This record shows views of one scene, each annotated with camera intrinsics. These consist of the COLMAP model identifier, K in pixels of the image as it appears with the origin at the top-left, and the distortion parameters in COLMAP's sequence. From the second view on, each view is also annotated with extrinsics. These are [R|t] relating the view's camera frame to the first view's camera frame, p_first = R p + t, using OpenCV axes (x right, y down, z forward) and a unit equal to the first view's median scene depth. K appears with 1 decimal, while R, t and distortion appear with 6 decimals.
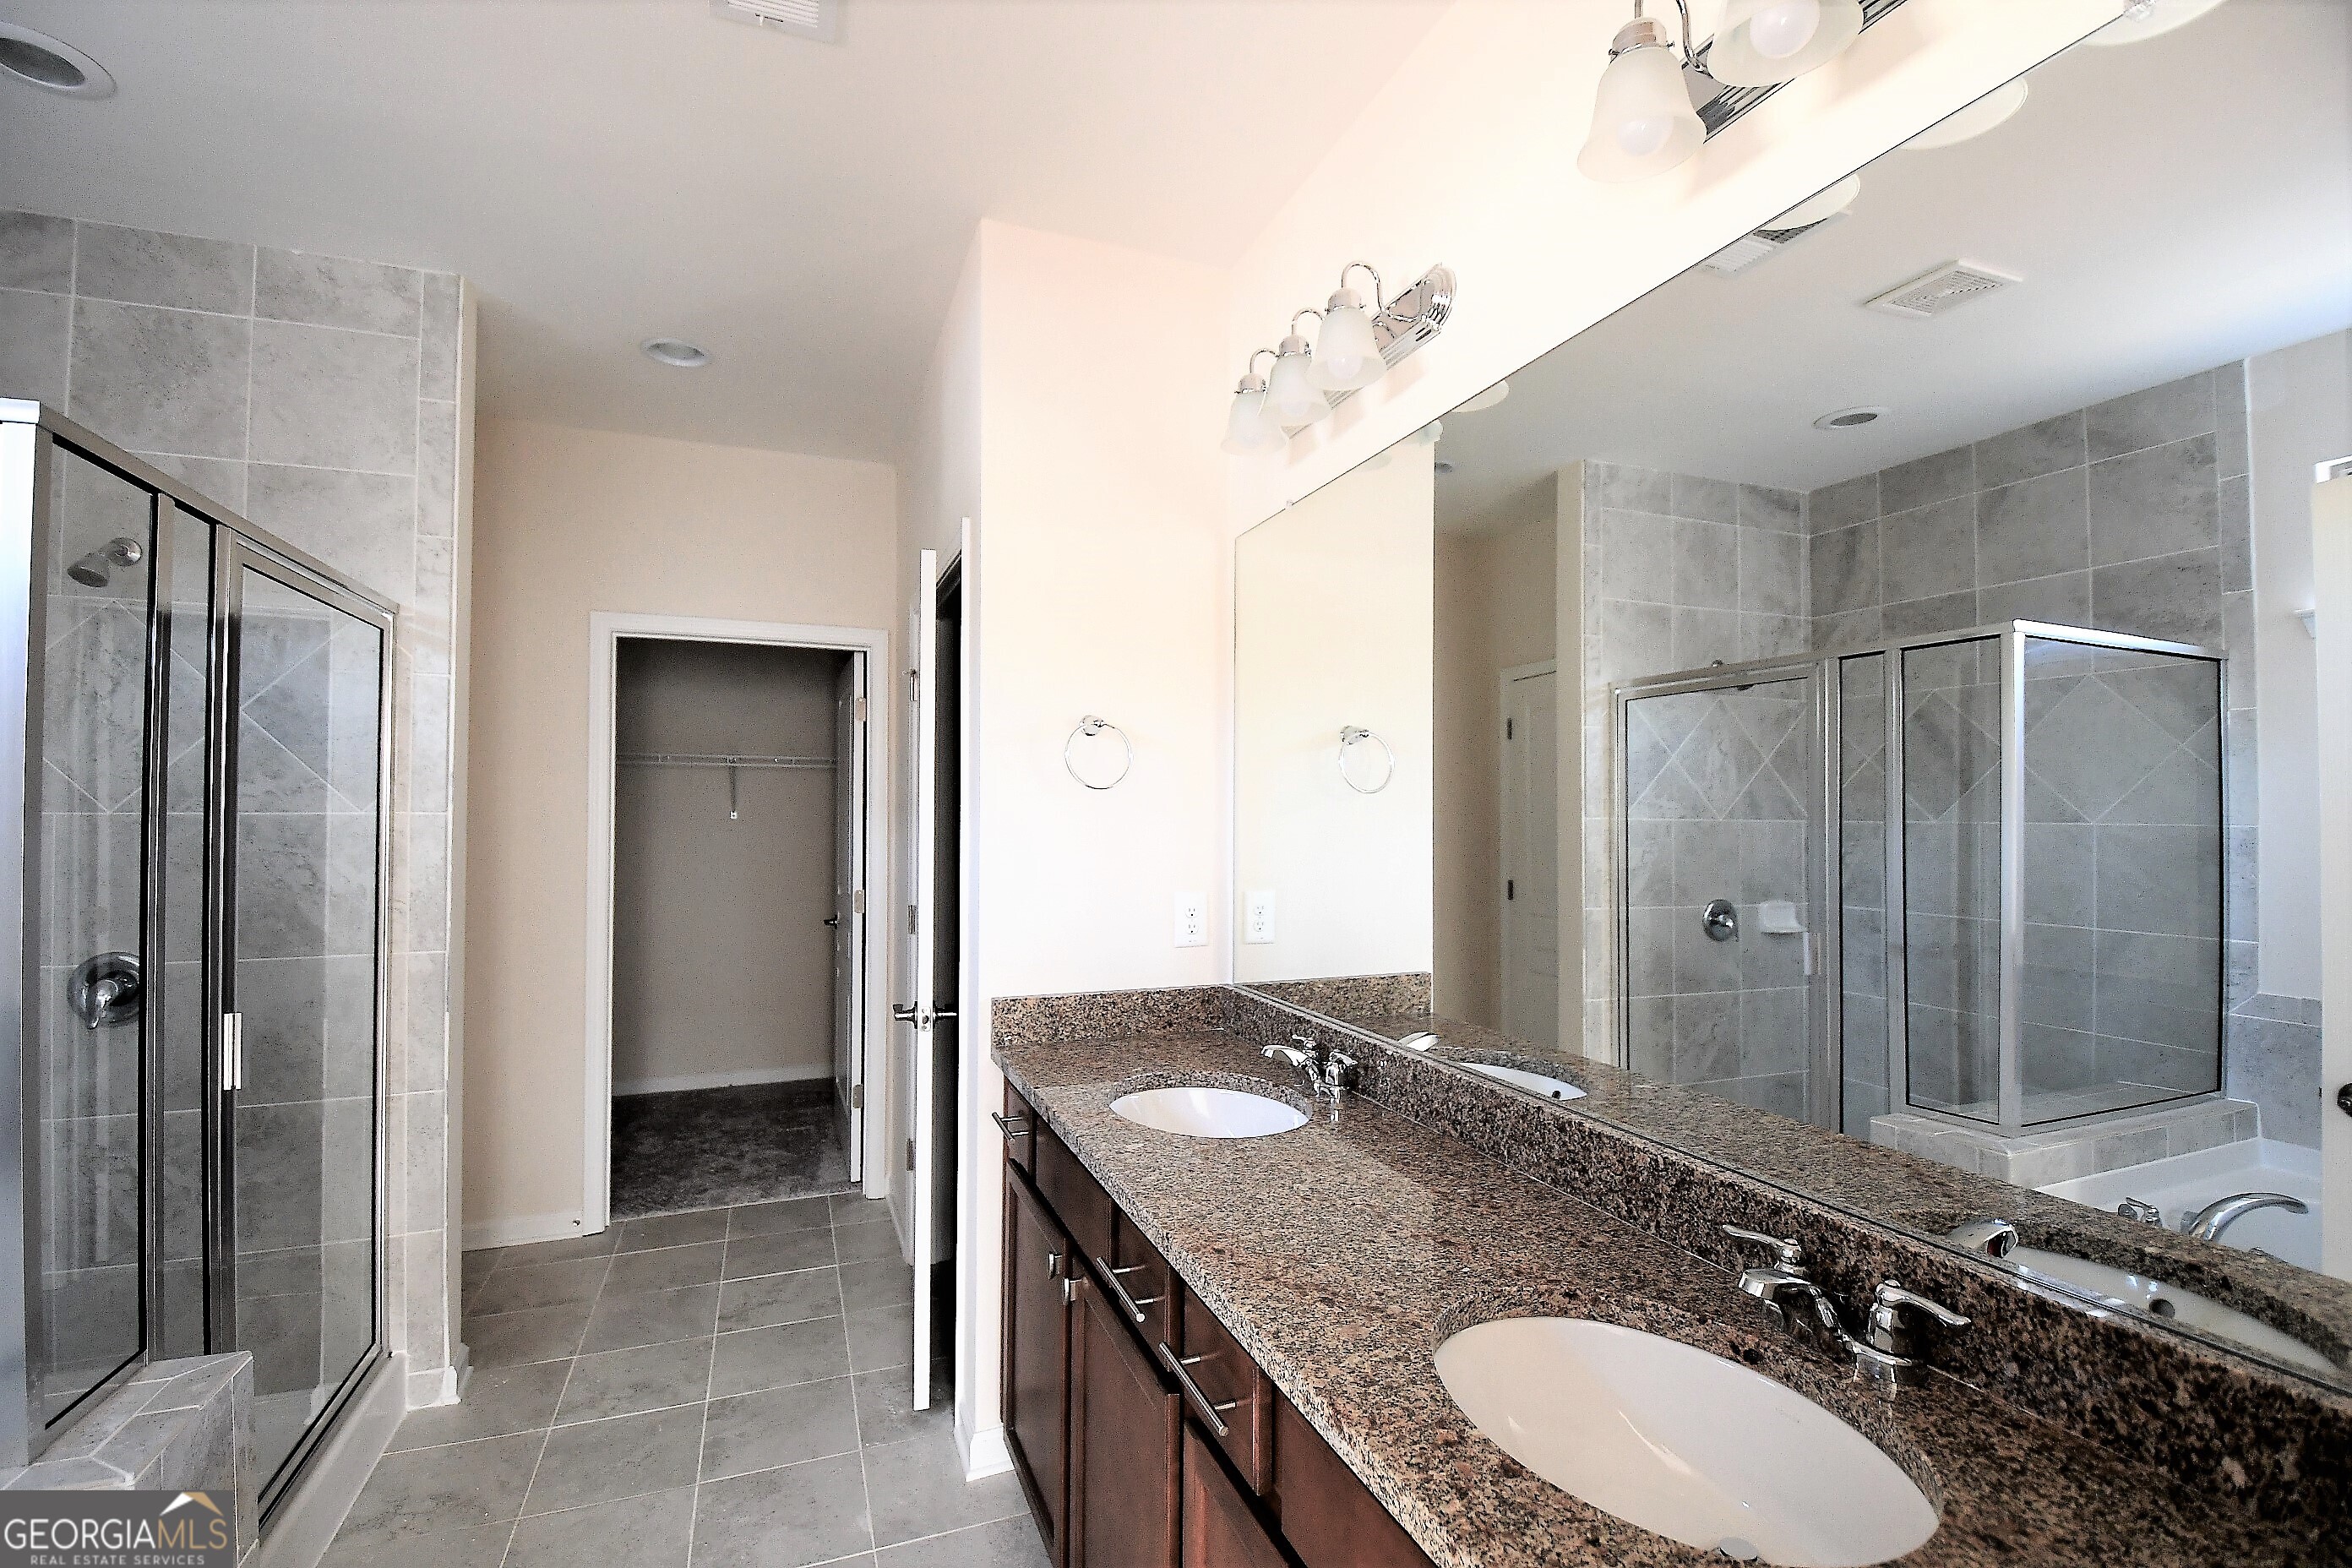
lens RADIAL K [[1032.3, 0, 1170.8], [0, 1032.3, 800.6], [0, 0, 1]] dist [-0.019213, -0.002999]
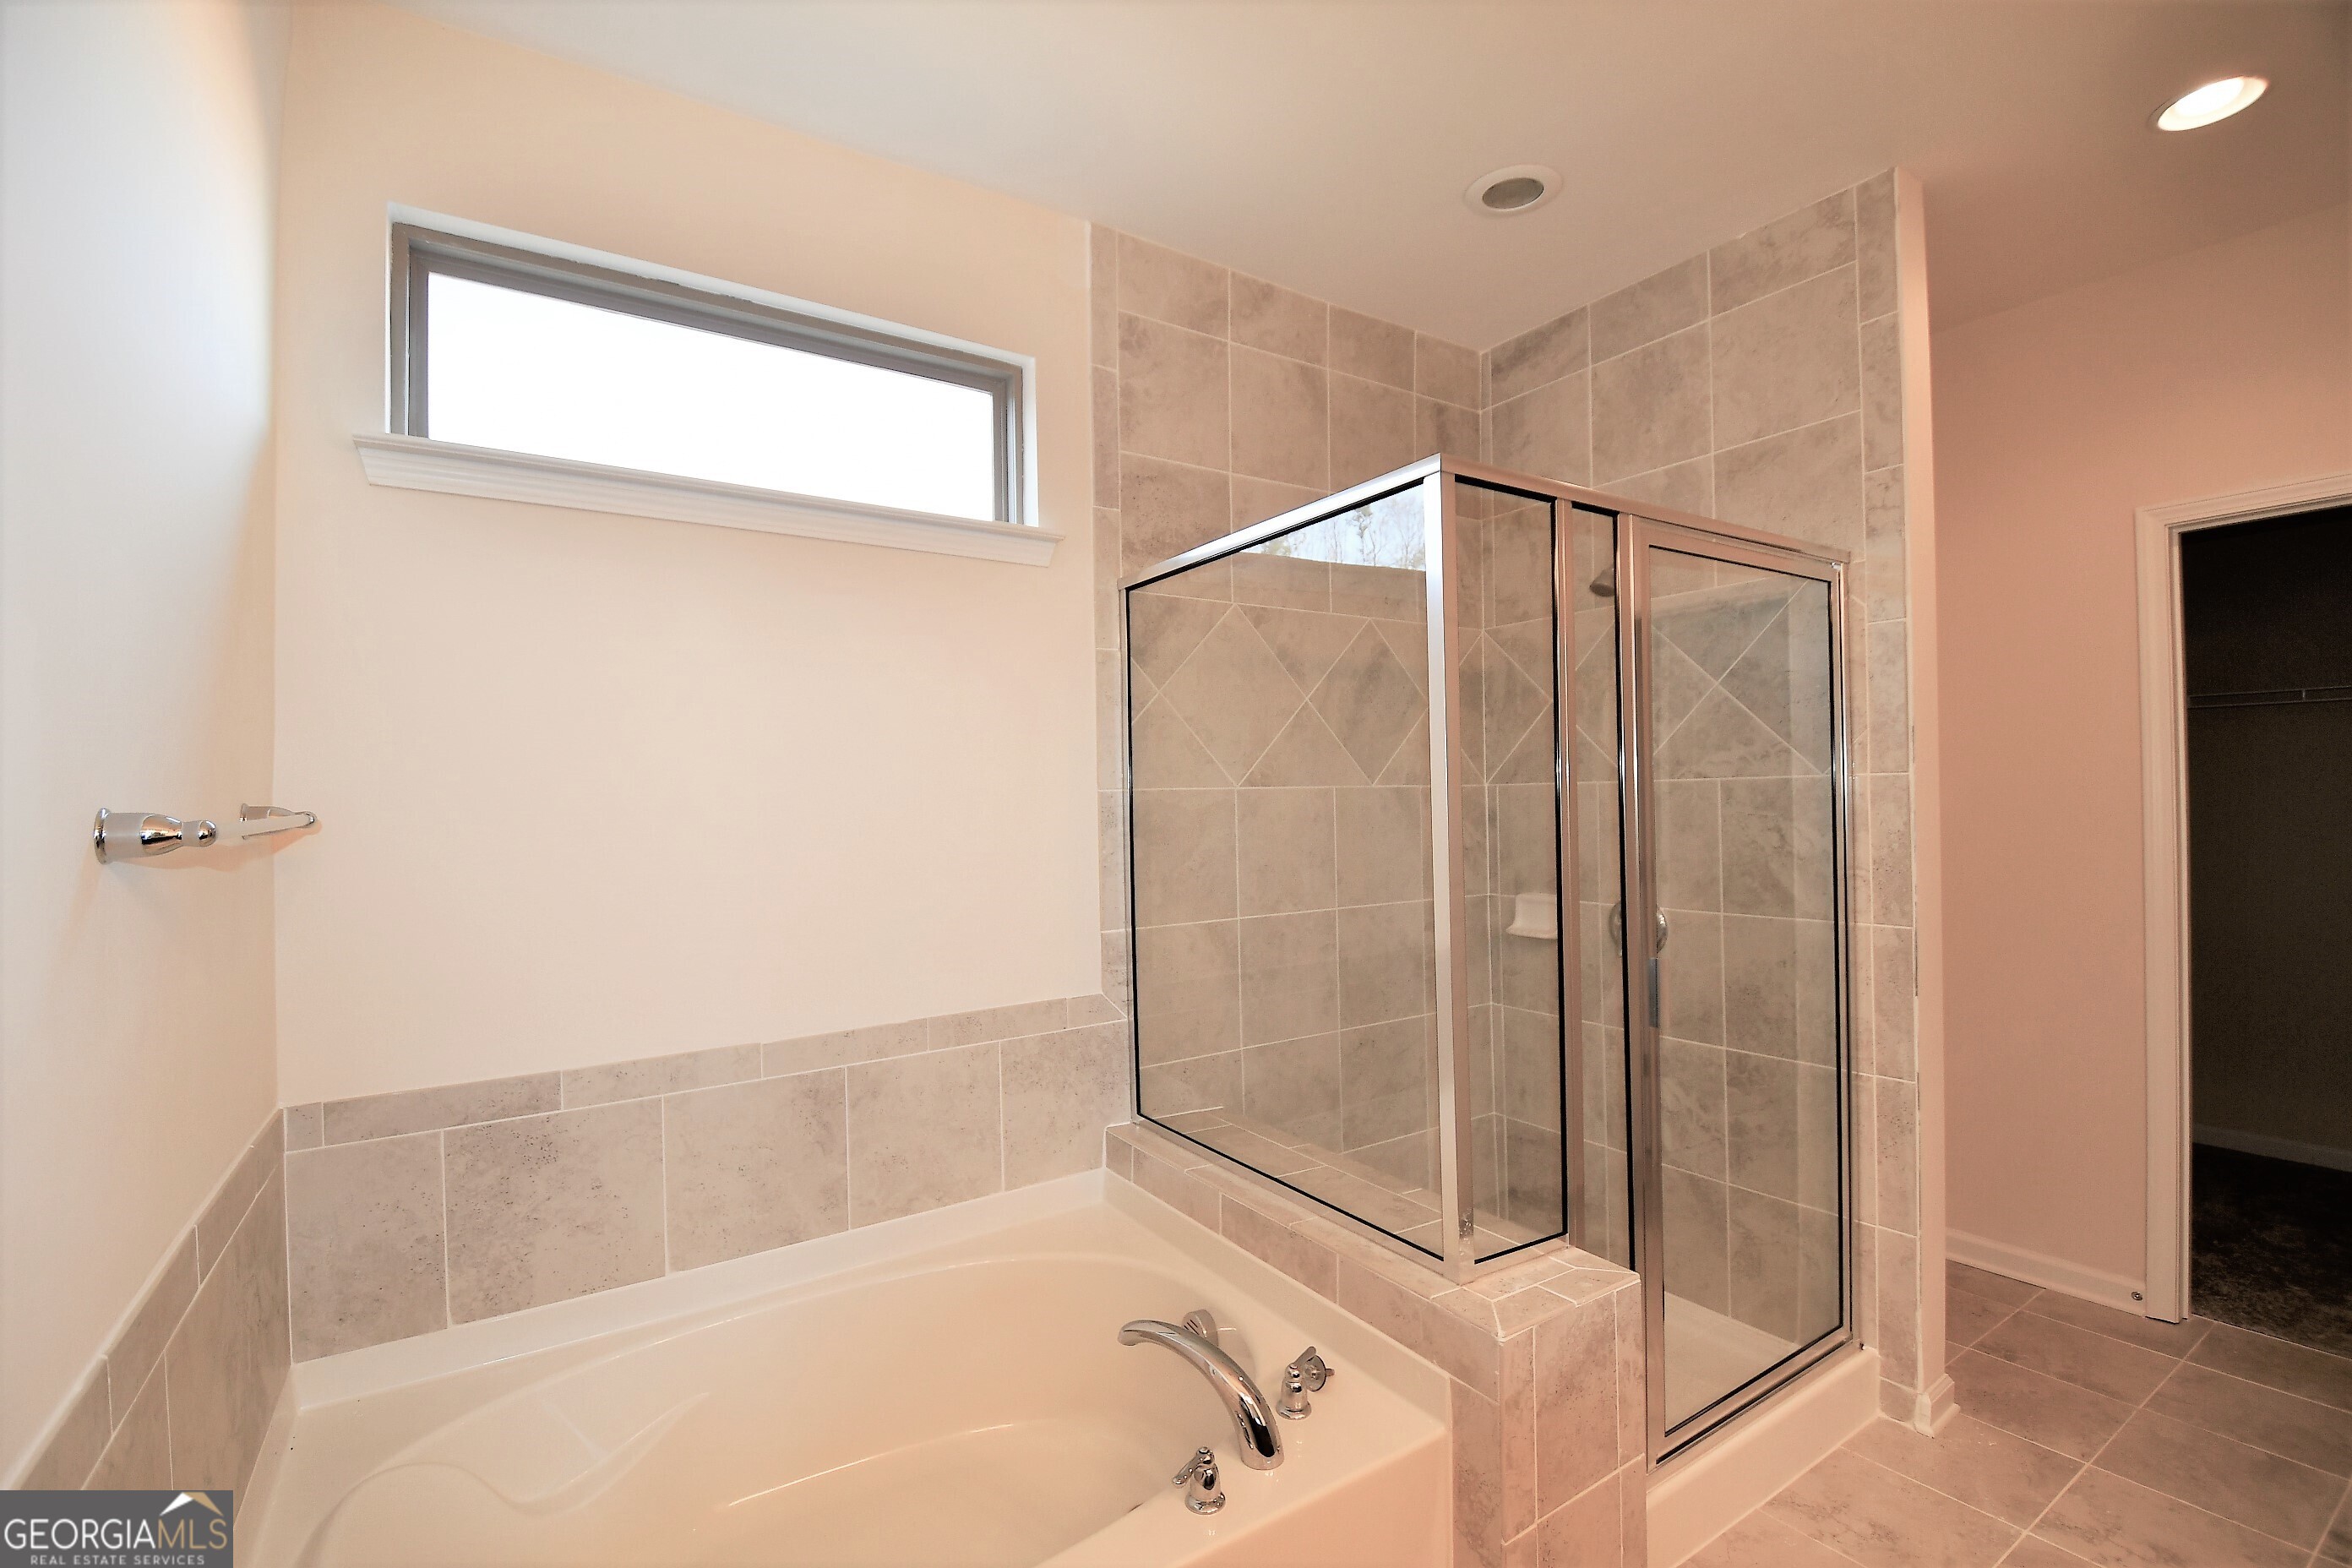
lens RADIAL K [[1032.3, 0, 1185.5], [0, 1032.3, 798.7], [0, 0, 1]] dist [-0.019213, -0.002999]
pose [[0.195804, -0.009569, -0.980596, 0.044655], [0.033933, 0.999420, -0.002977, 0.016946], [0.980056, -0.032692, 0.196015, 0.214994]]
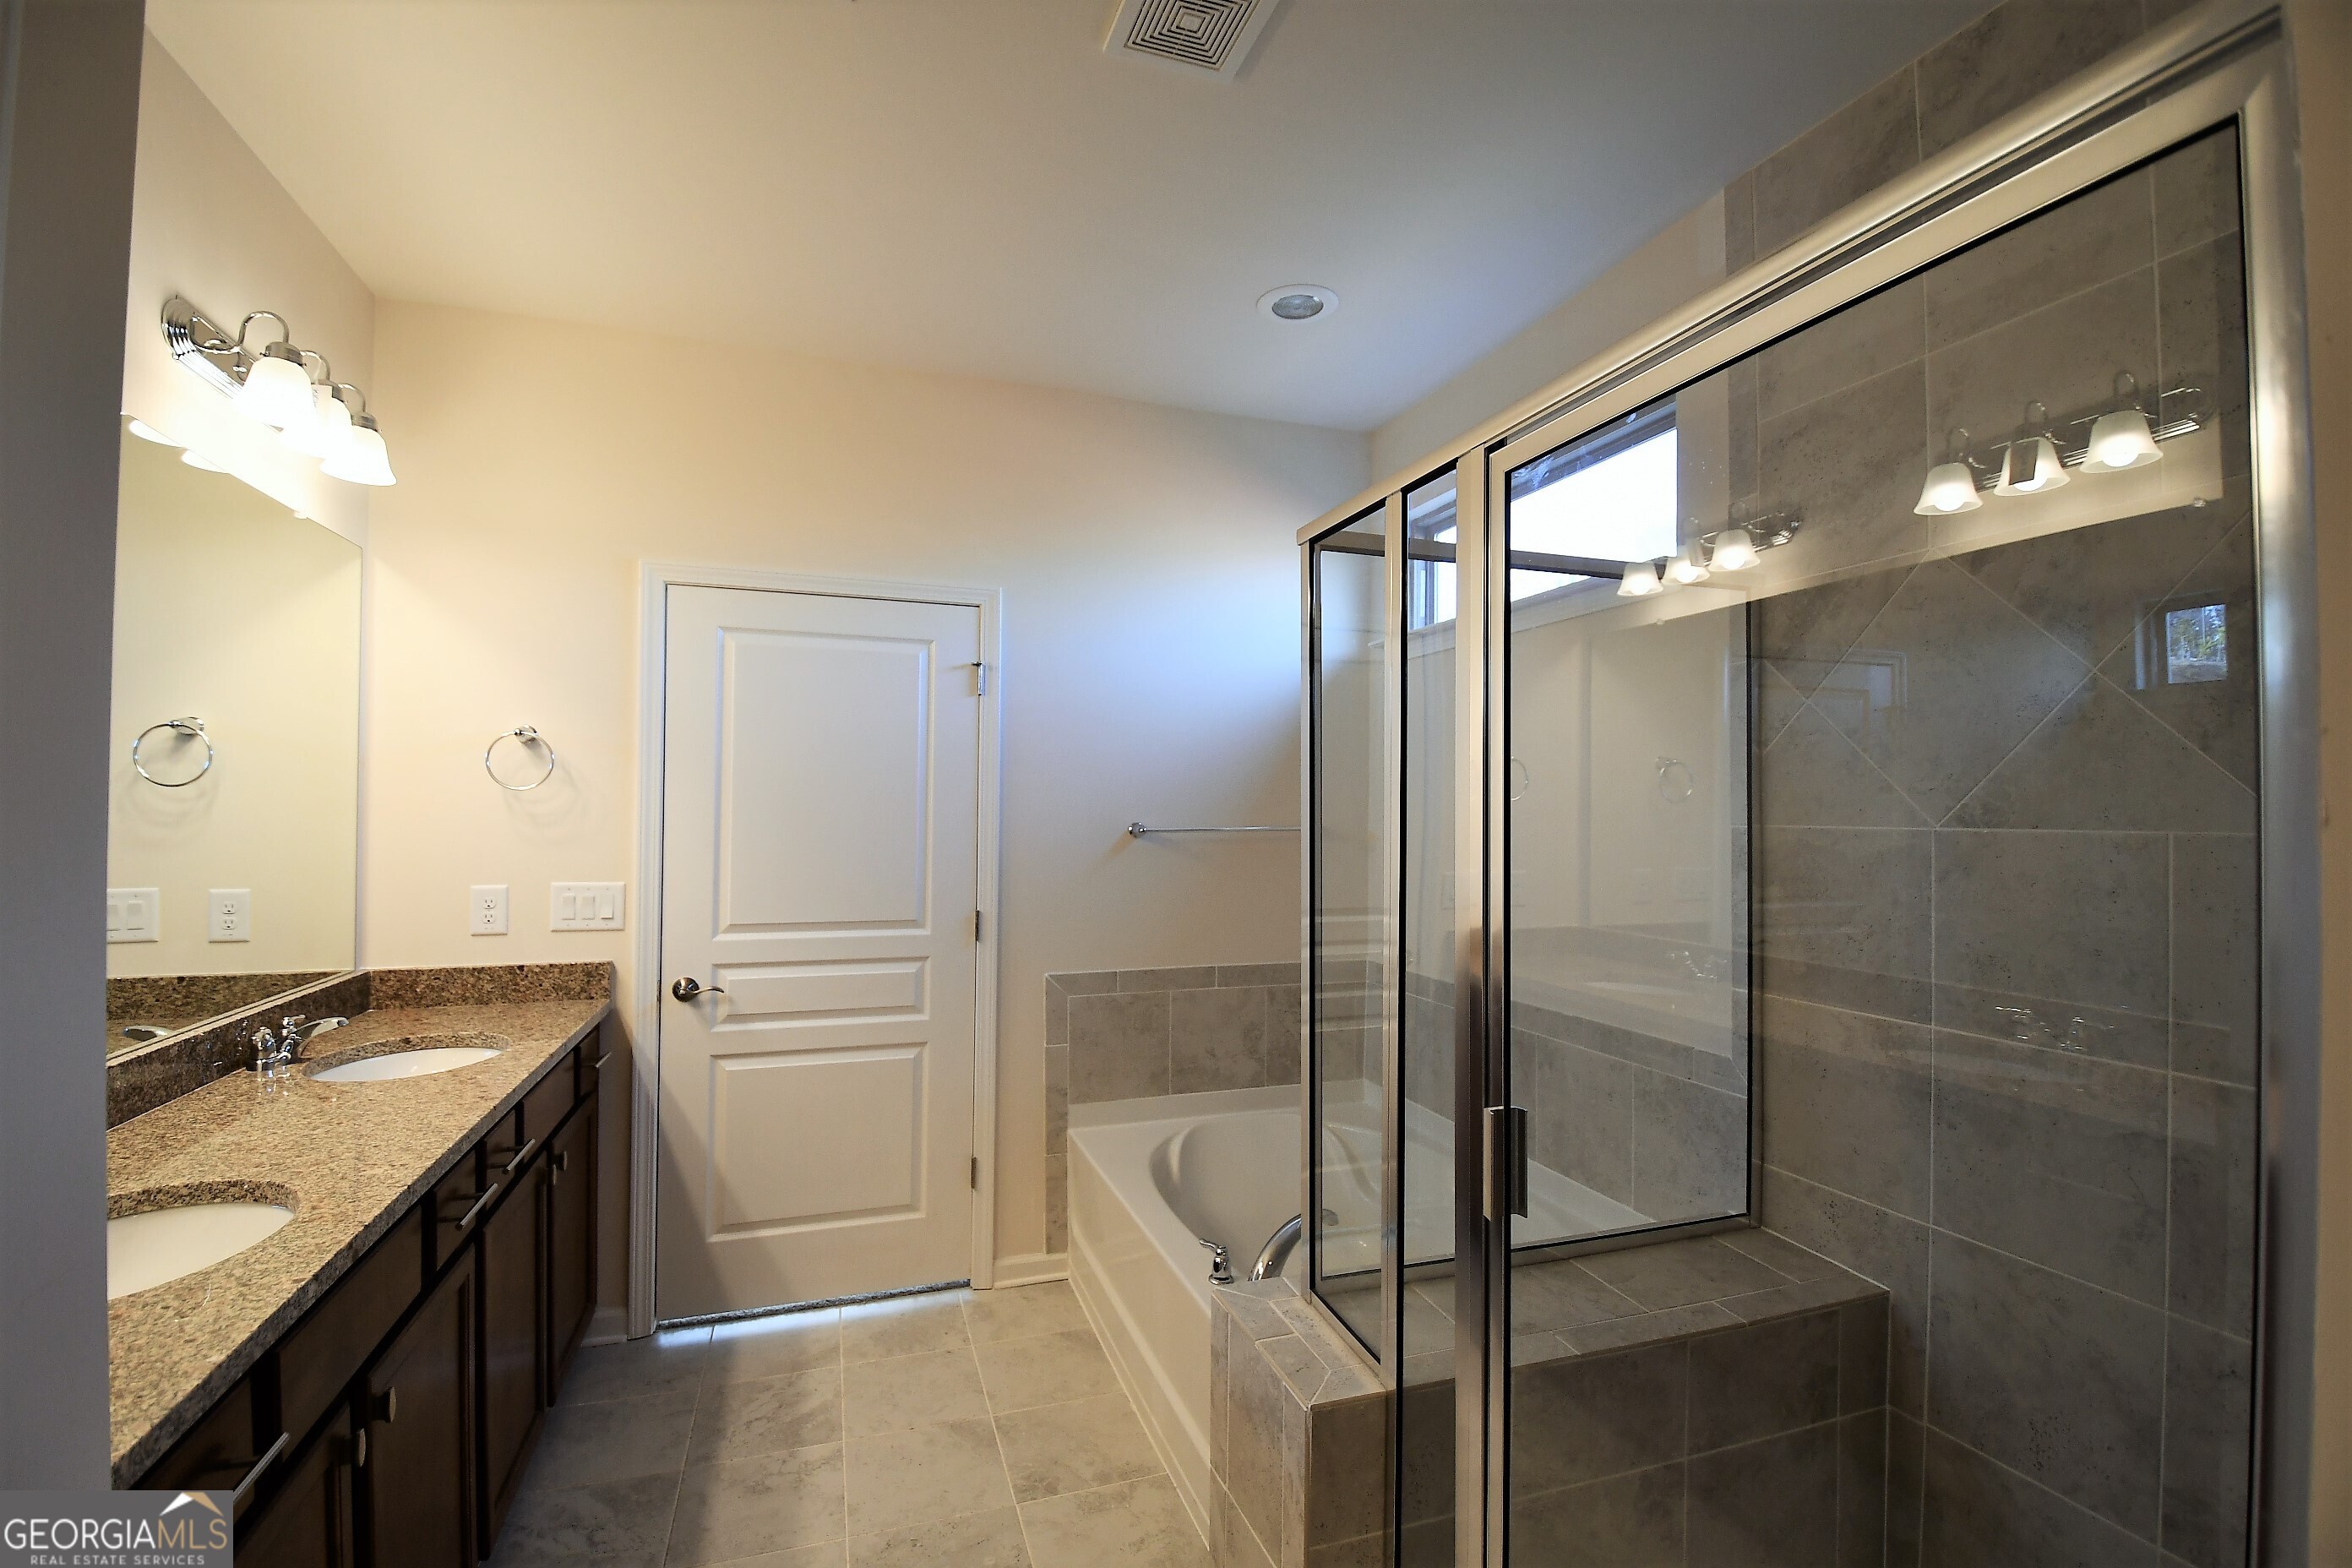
lens RADIAL K [[1032.3, 0, 1187.9], [0, 1032.3, 781.4], [0, 0, 1]] dist [-0.019213, -0.002999]
pose [[-0.998580, -0.015317, 0.051024, -1.034847], [-0.017380, 0.999040, -0.040221, 0.002258], [-0.050359, -0.041051, -0.997887, 2.096143]]
